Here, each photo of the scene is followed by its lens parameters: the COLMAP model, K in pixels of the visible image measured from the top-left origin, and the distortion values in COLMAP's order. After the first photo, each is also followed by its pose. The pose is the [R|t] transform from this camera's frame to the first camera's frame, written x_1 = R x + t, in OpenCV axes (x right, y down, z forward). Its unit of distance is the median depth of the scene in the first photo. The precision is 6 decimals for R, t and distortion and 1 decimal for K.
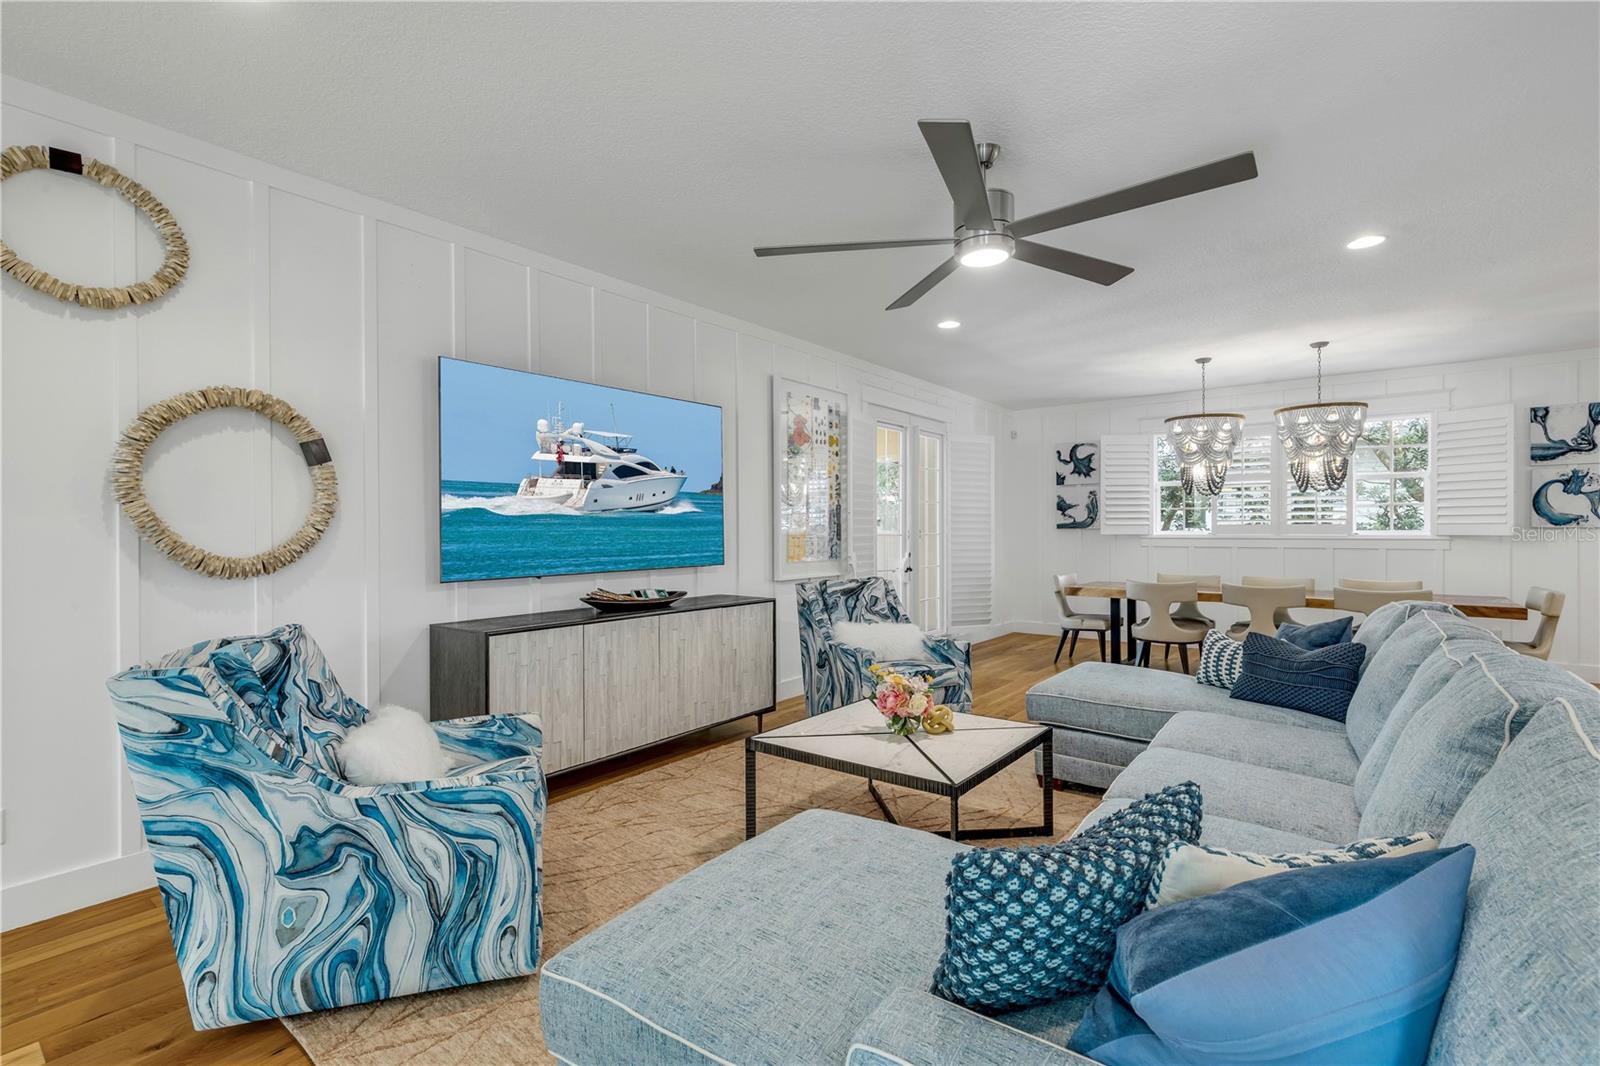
lens RADIAL K [[727.4, 0, 802.2], [0, 727.4, 531.8], [0, 0, 1]] dist [0.007095, -0.000661]
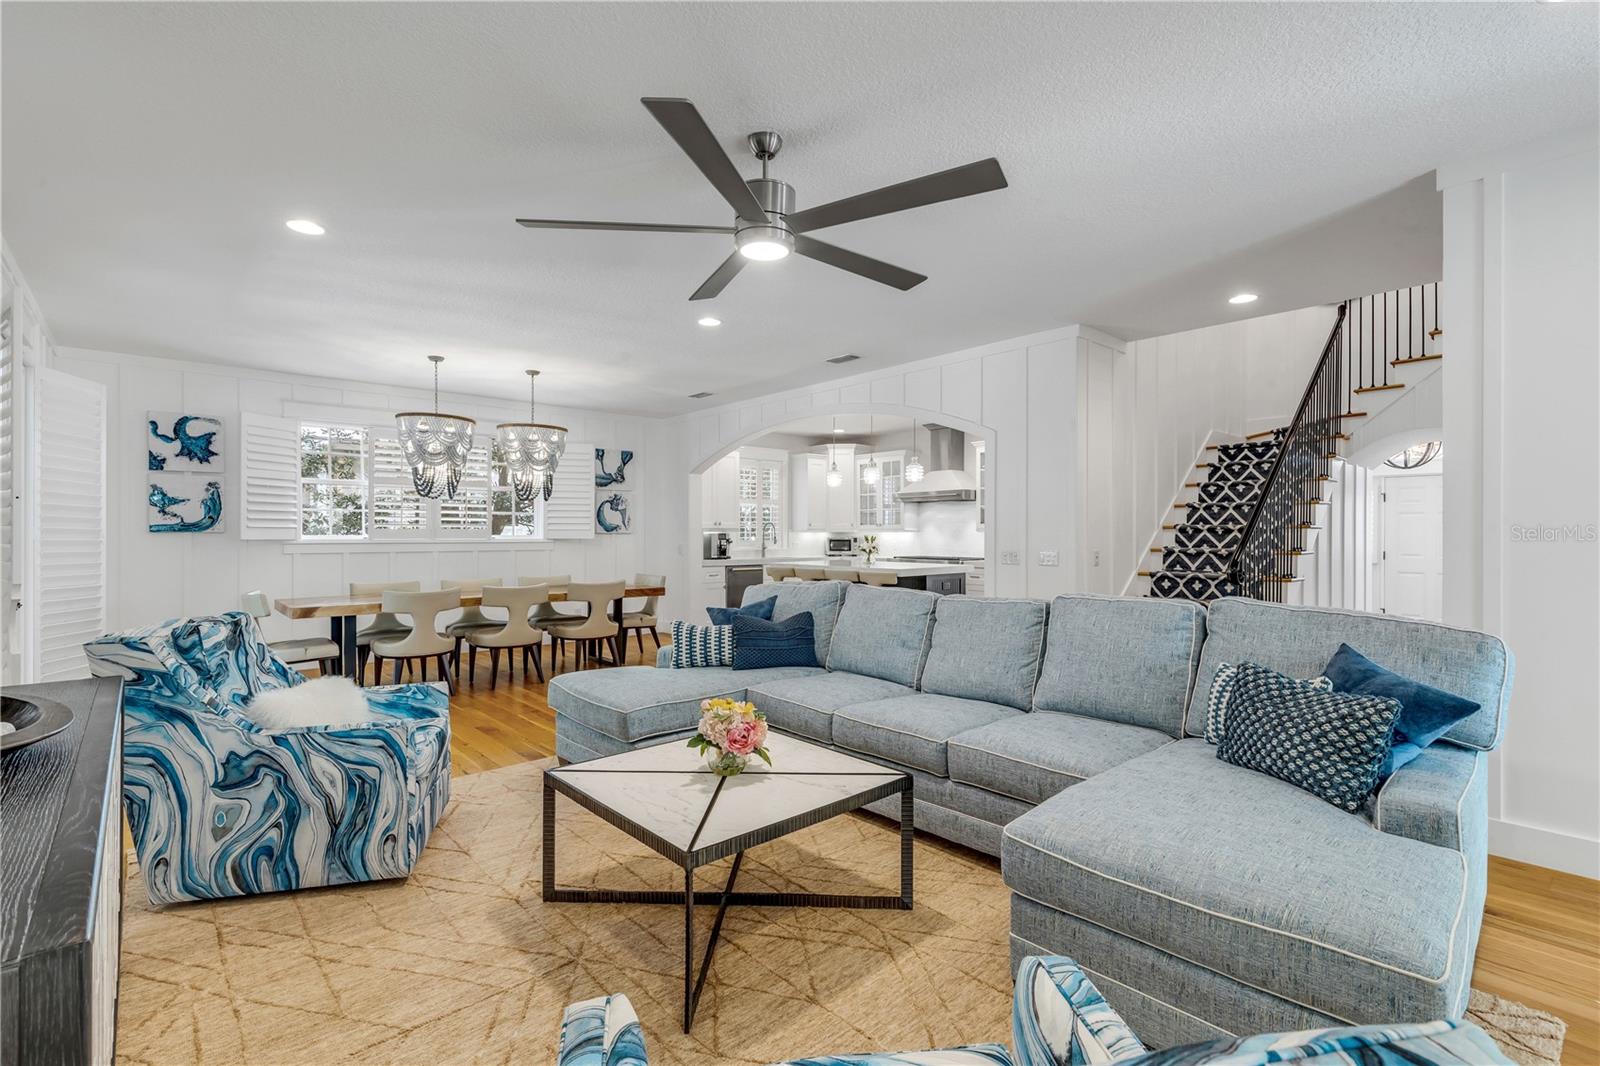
lens RADIAL K [[727.4, 0, 793.9], [0, 727.4, 530.5], [0, 0, 1]] dist [0.007095, -0.000661]
pose [[0.188801, 0.007864, 0.981984, -0.414158], [0.001290, 0.999965, -0.008256, 0.001617], [-0.982015, 0.002826, 0.188784, 0.470052]]
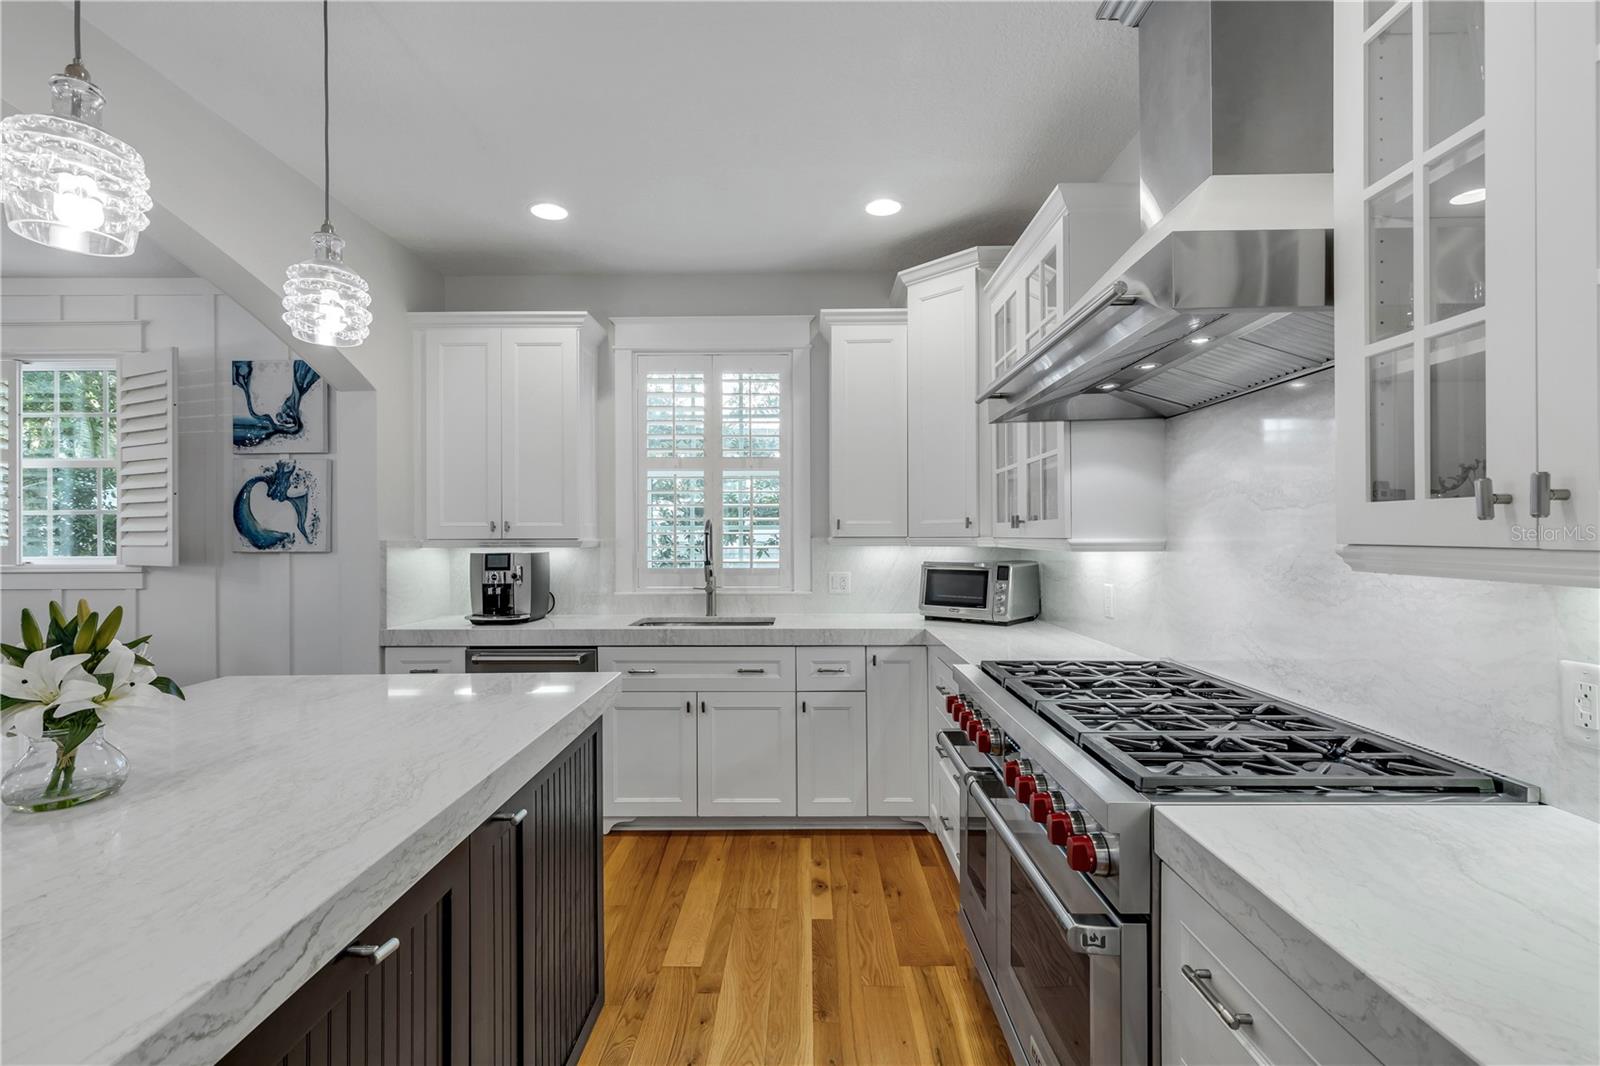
lens RADIAL K [[727.4, 0, 800.7], [0, 727.4, 535.3], [0, 0, 1]] dist [0.007095, -0.000661]
pose [[0.789426, -0.002106, 0.613843, 1.308942], [0.004589, 0.999986, -0.002471, -0.021966], [-0.613829, 0.004768, 0.789425, 0.278595]]
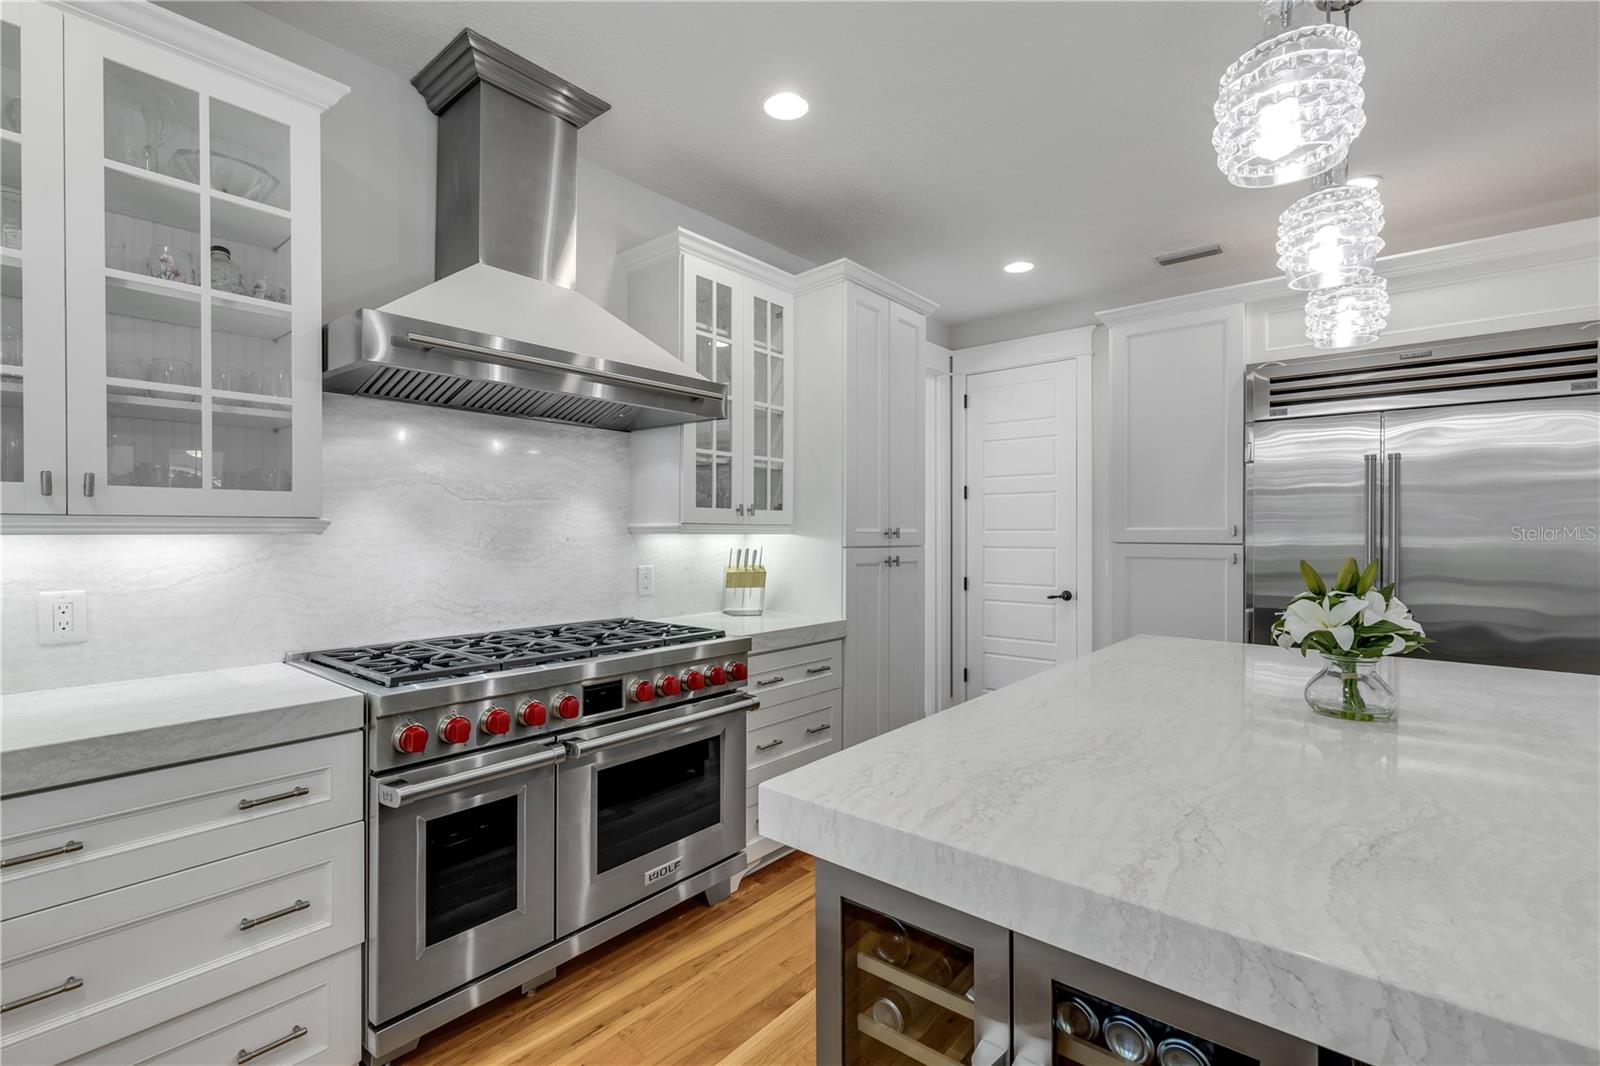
lens RADIAL K [[714.6, 0, 801.8], [0, 714.6, 532.8], [0, 0, 1]] dist [0.005256, -0.000744]
pose [[-0.999490, 0.002271, 0.031862, 1.478717], [0.002438, 0.999983, 0.005211, -0.013820], [-0.031849, 0.005286, -0.999479, 0.931753]]
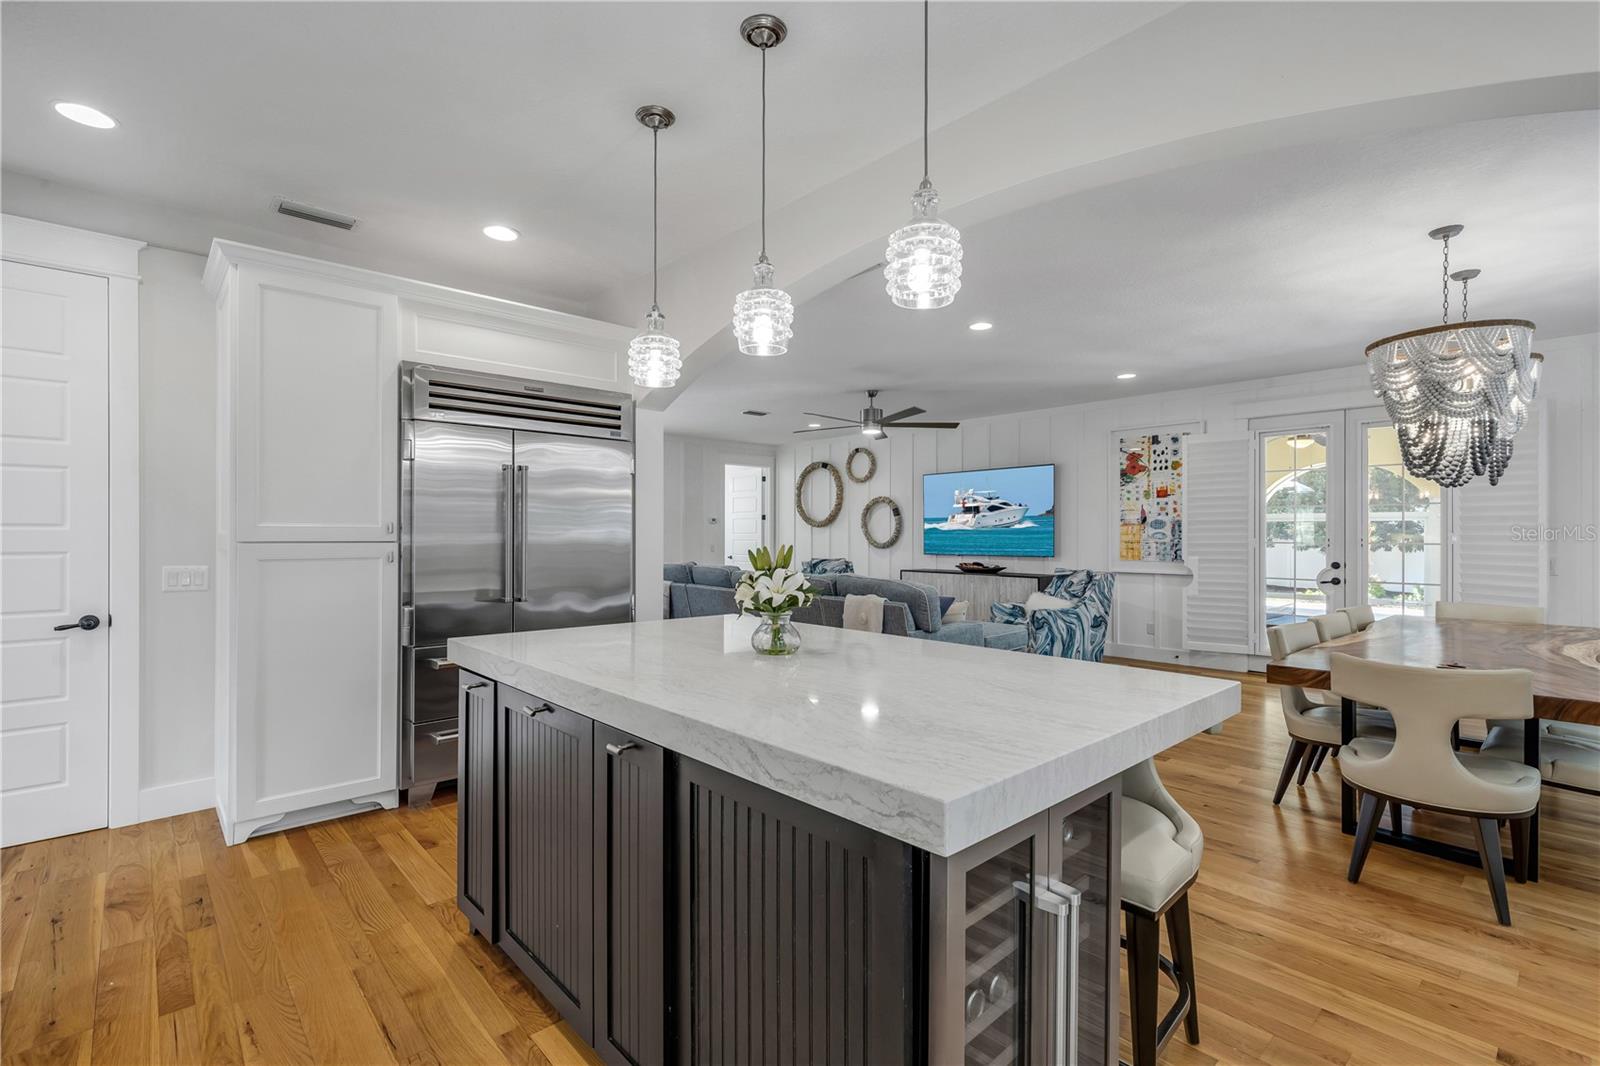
lens RADIAL K [[727.4, 0, 796.8], [0, 727.4, 531.6], [0, 0, 1]] dist [0.007095, -0.000661]
pose [[-0.169651, -0.002839, -0.985500, 1.695302], [-0.005255, 0.999984, -0.001976, -0.008371], [0.985490, 0.004843, -0.169664, 0.712073]]
